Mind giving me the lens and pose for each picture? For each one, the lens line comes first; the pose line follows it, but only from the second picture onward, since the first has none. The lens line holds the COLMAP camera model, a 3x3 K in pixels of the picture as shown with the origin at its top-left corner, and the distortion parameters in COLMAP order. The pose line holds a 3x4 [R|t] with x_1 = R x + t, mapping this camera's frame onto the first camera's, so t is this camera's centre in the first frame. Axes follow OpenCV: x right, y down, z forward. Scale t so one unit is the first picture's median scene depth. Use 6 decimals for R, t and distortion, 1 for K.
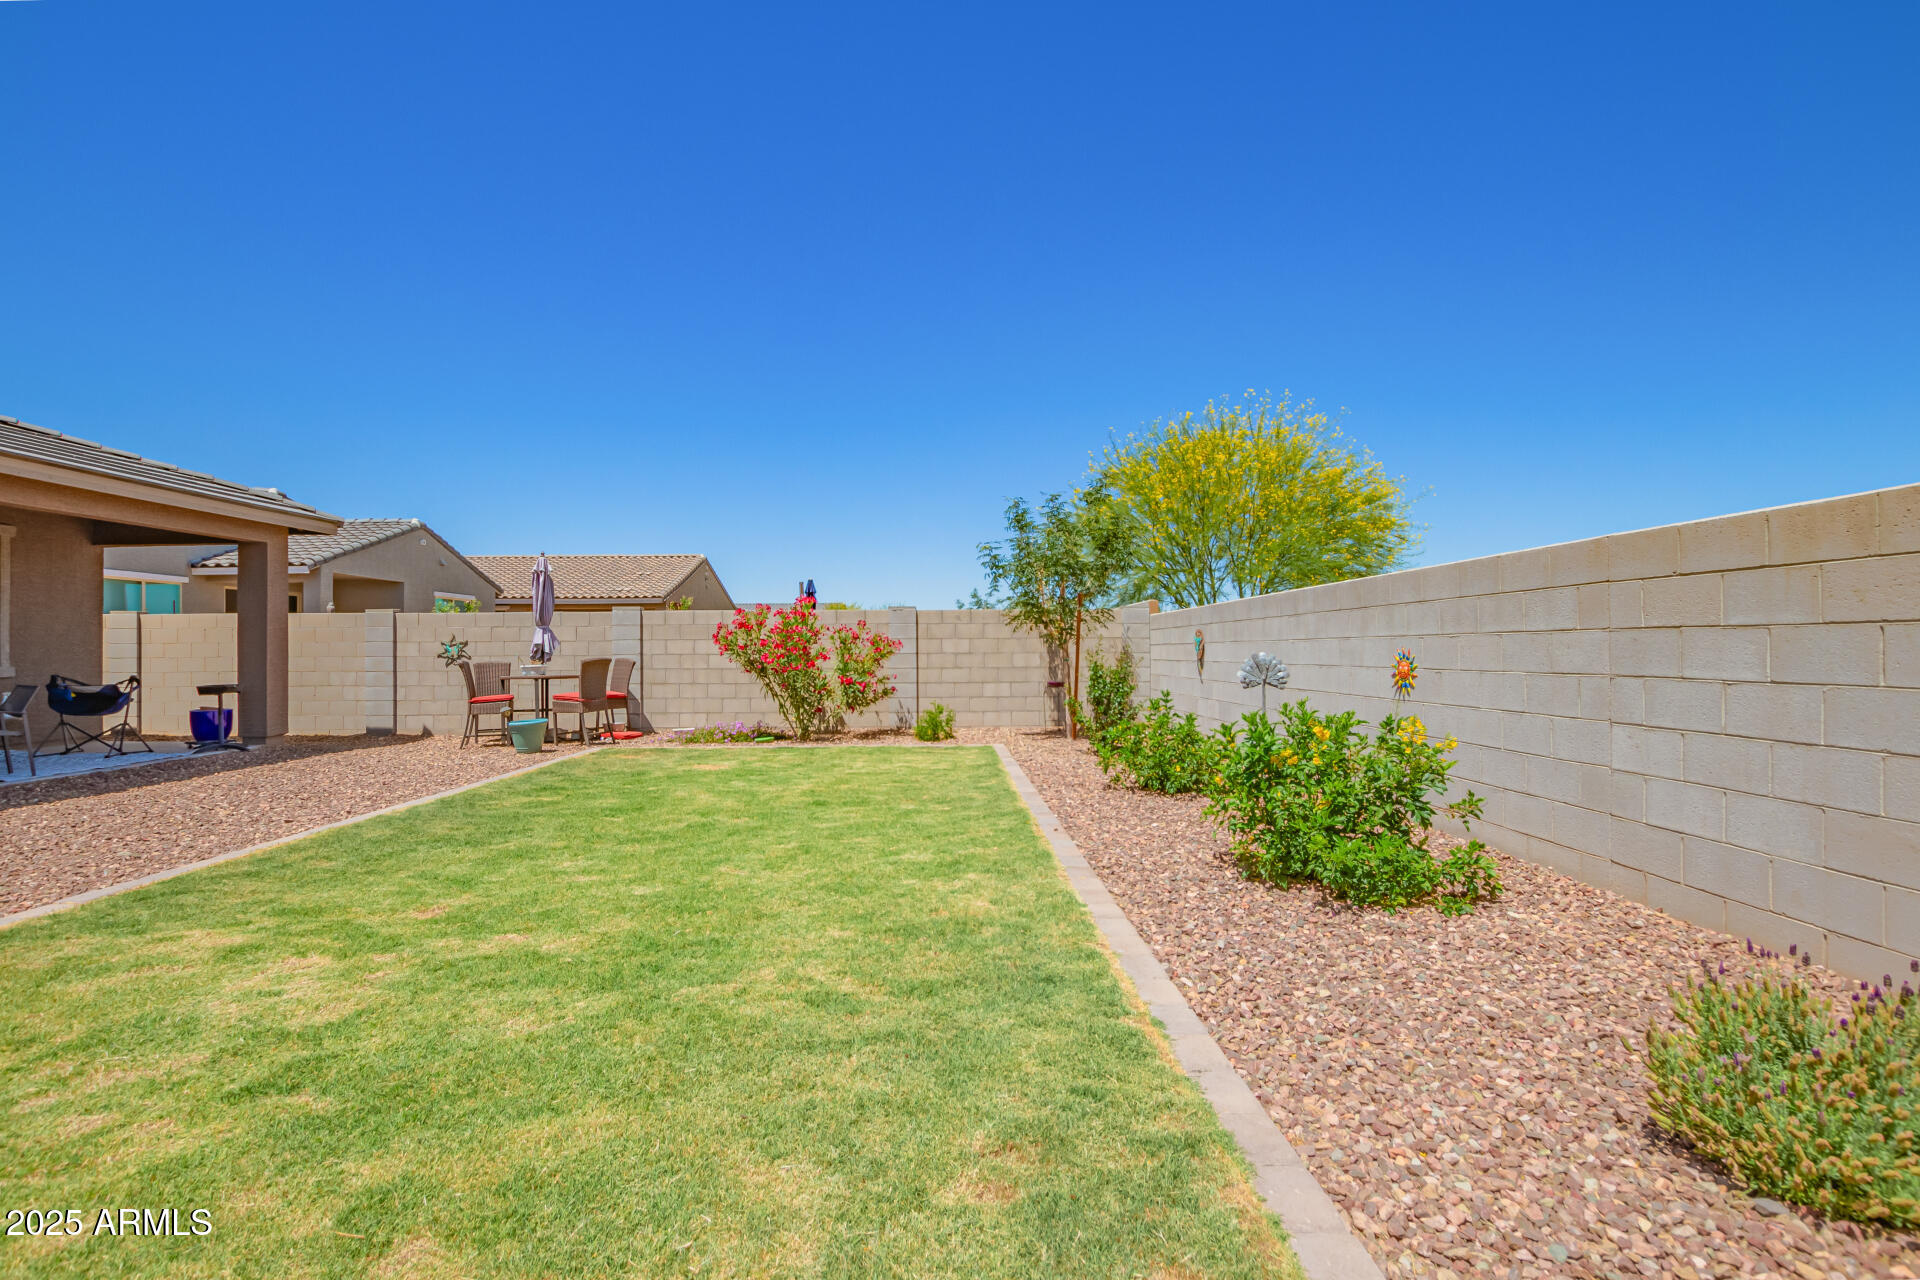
lens RADIAL K [[922.3, 0, 957.4], [0, 922.3, 635.5], [0, 0, 1]] dist [-0.000885, -0.000206]
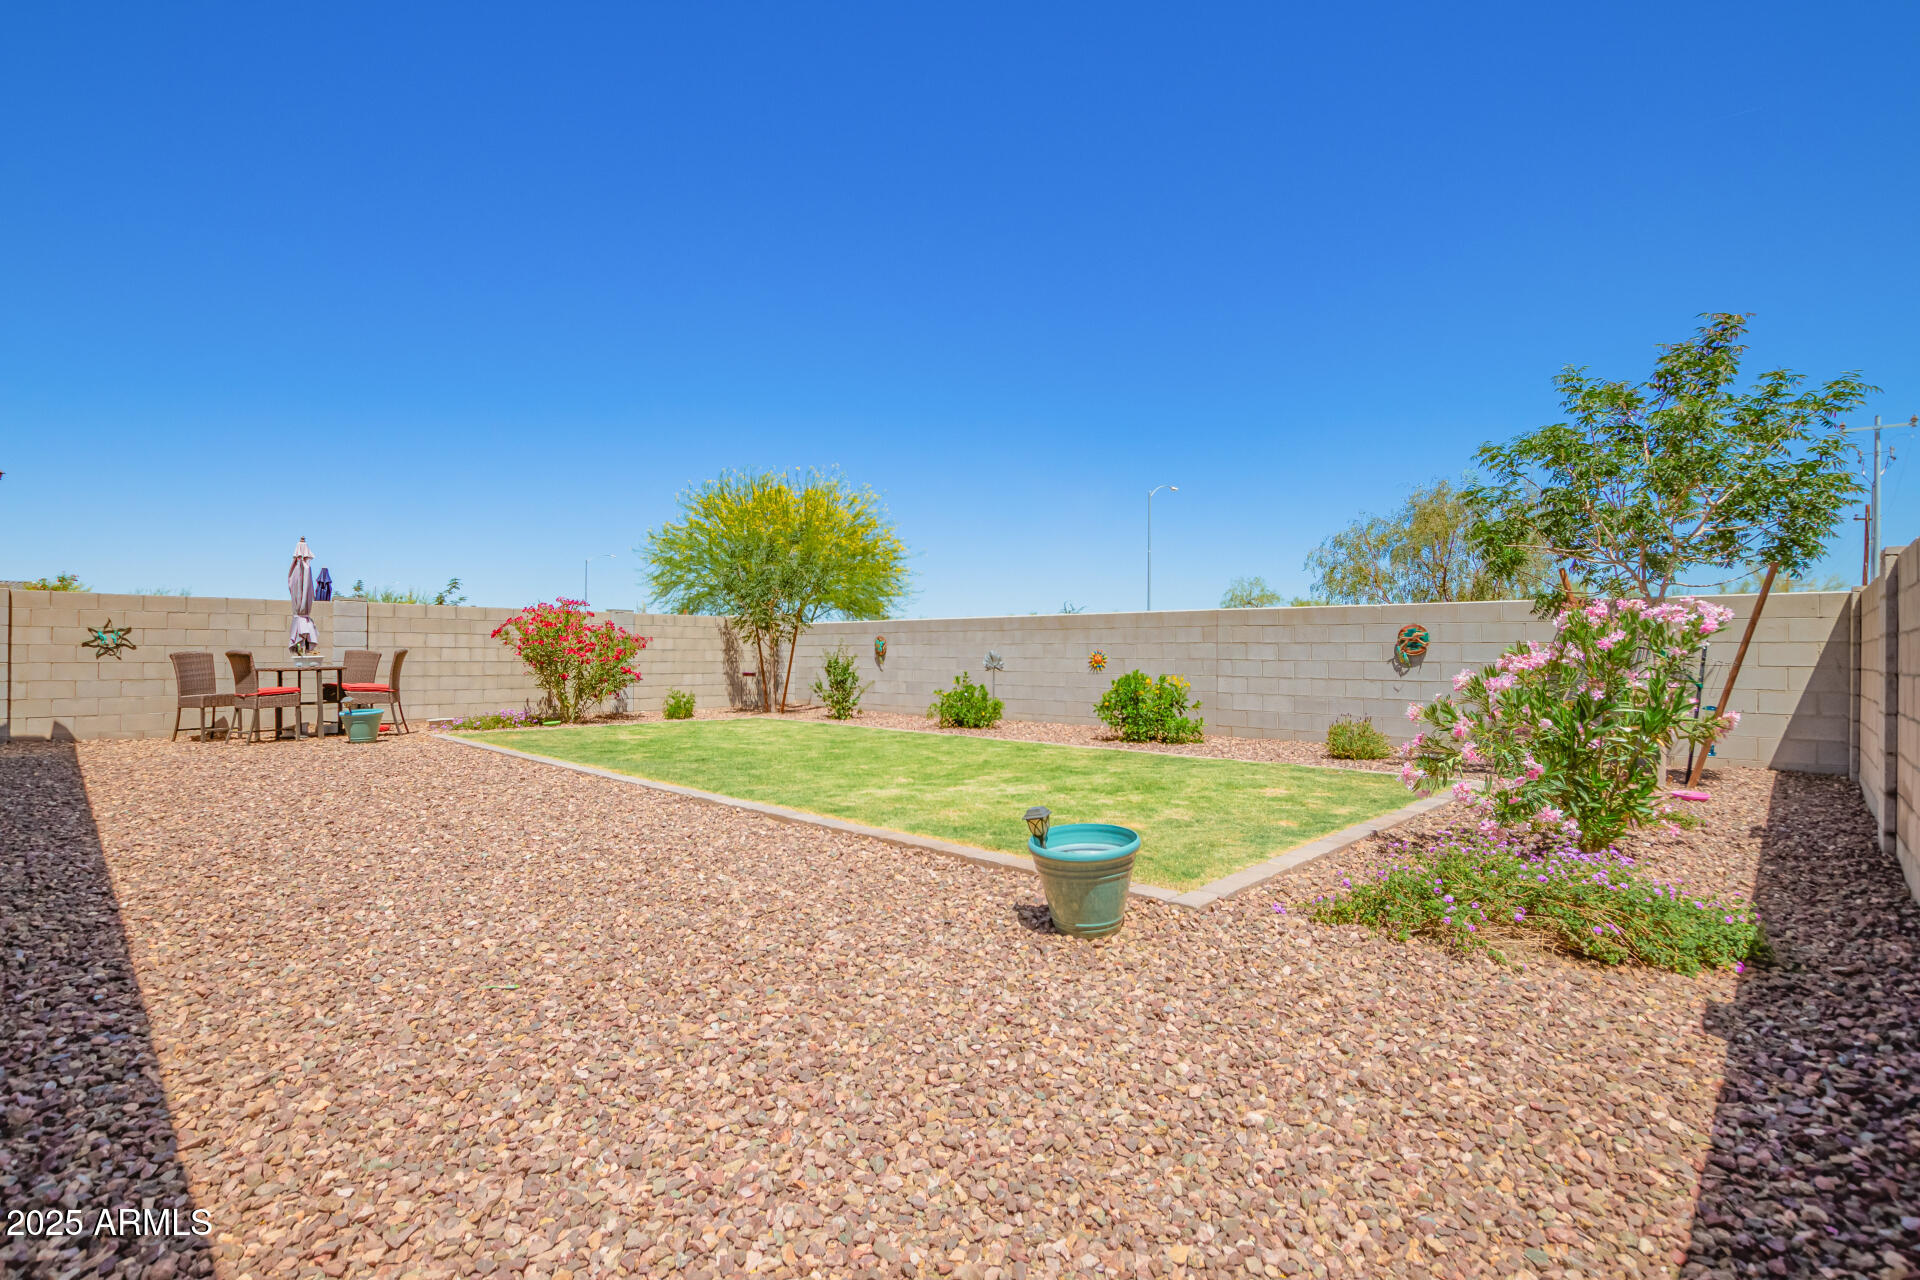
lens RADIAL K [[922.3, 0, 962.2], [0, 922.3, 652.3], [0, 0, 1]] dist [-0.000885, -0.000206]
pose [[0.725464, 0.011988, 0.688156, -0.572500], [-0.021909, 0.999744, 0.005681, 0.007209], [-0.687911, -0.019198, 0.725541, -0.160885]]
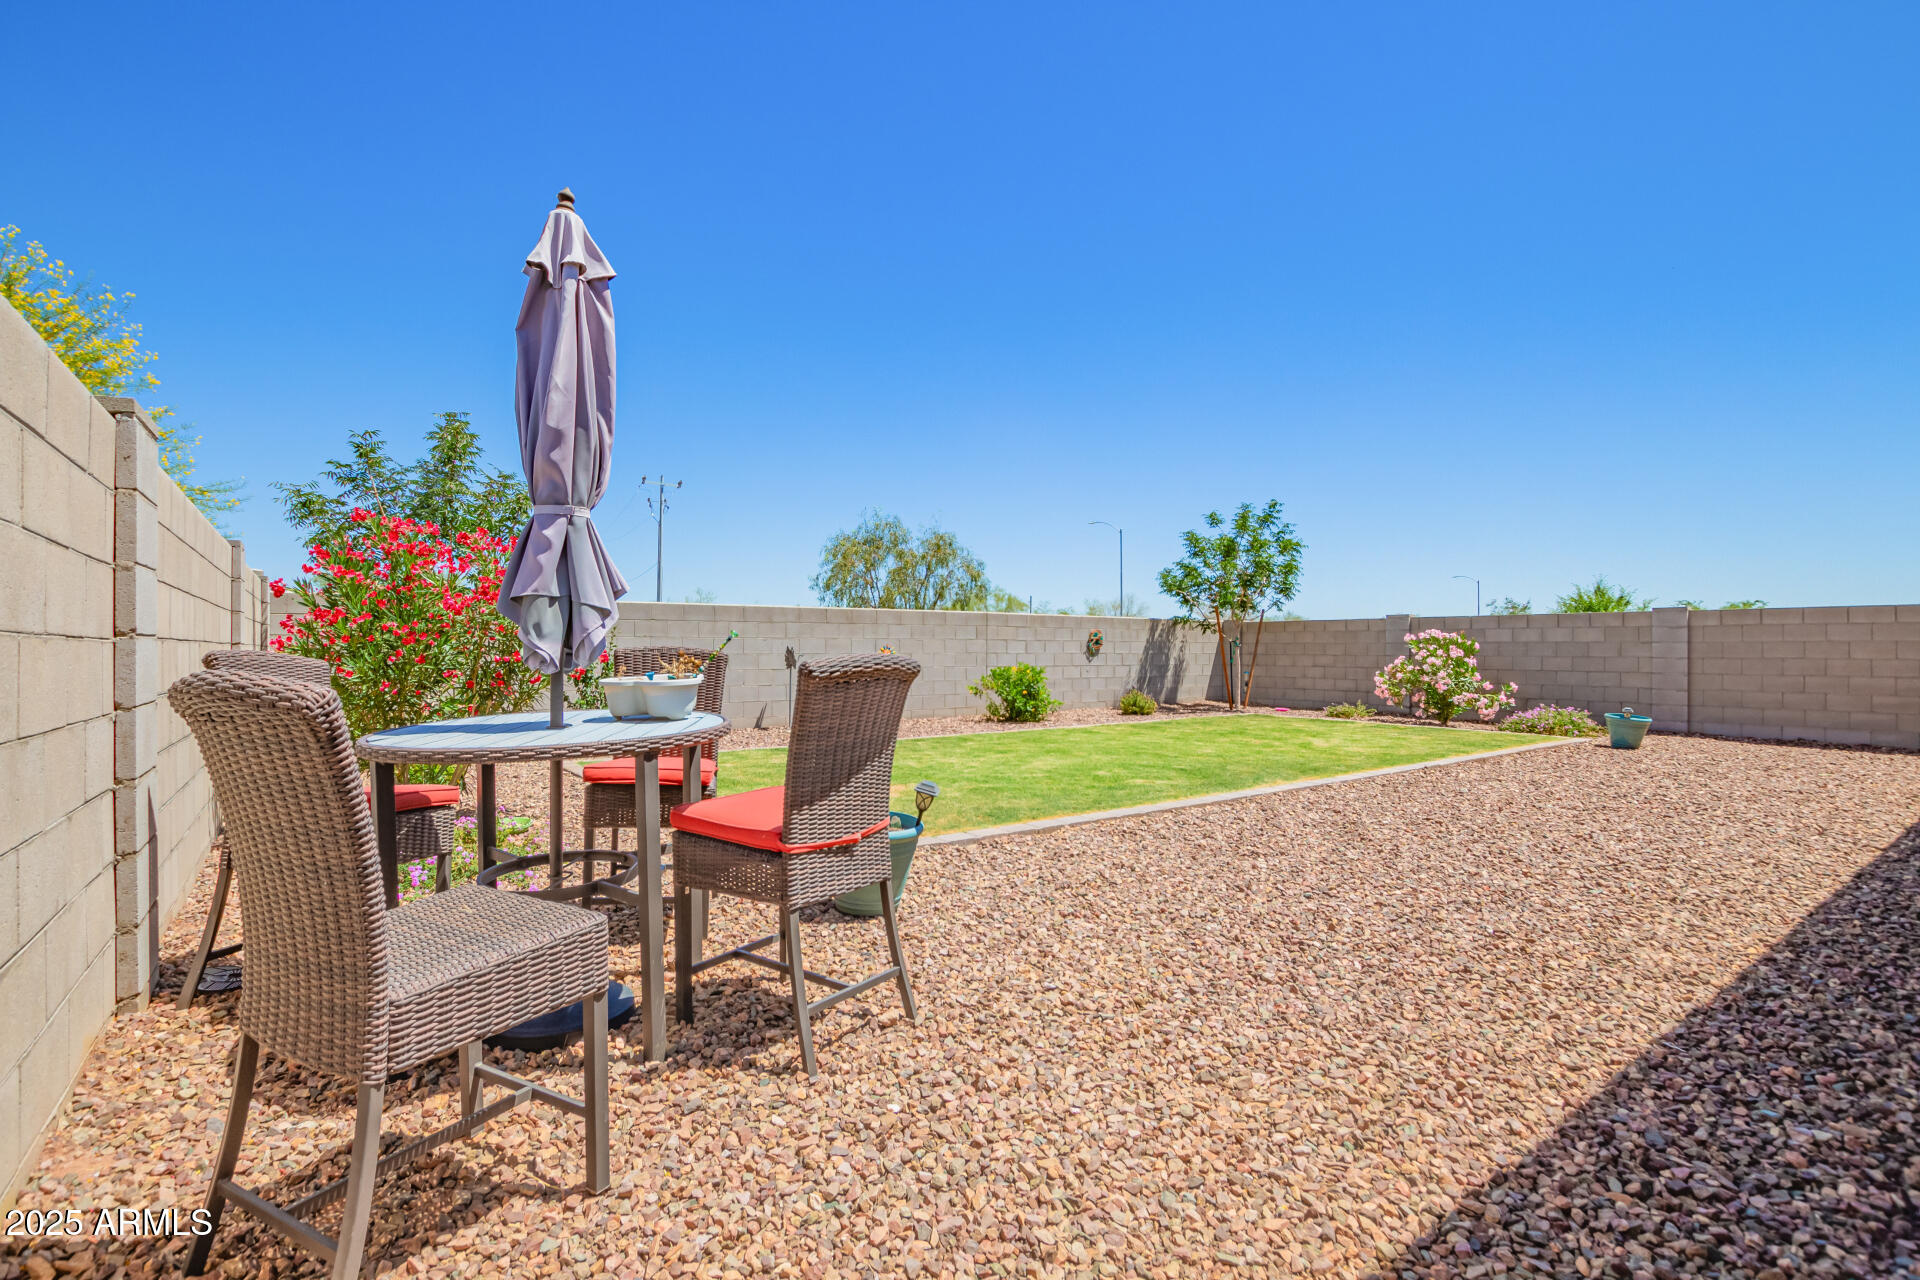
lens RADIAL K [[922.3, 0, 962.1], [0, 922.3, 650.2], [0, 0, 1]] dist [-0.000885, -0.000206]
pose [[-0.546750, 0.008358, 0.837254, -0.676417], [-0.009303, 0.999828, -0.016056, 0.028607], [-0.837244, -0.016568, -0.546579, 0.957153]]
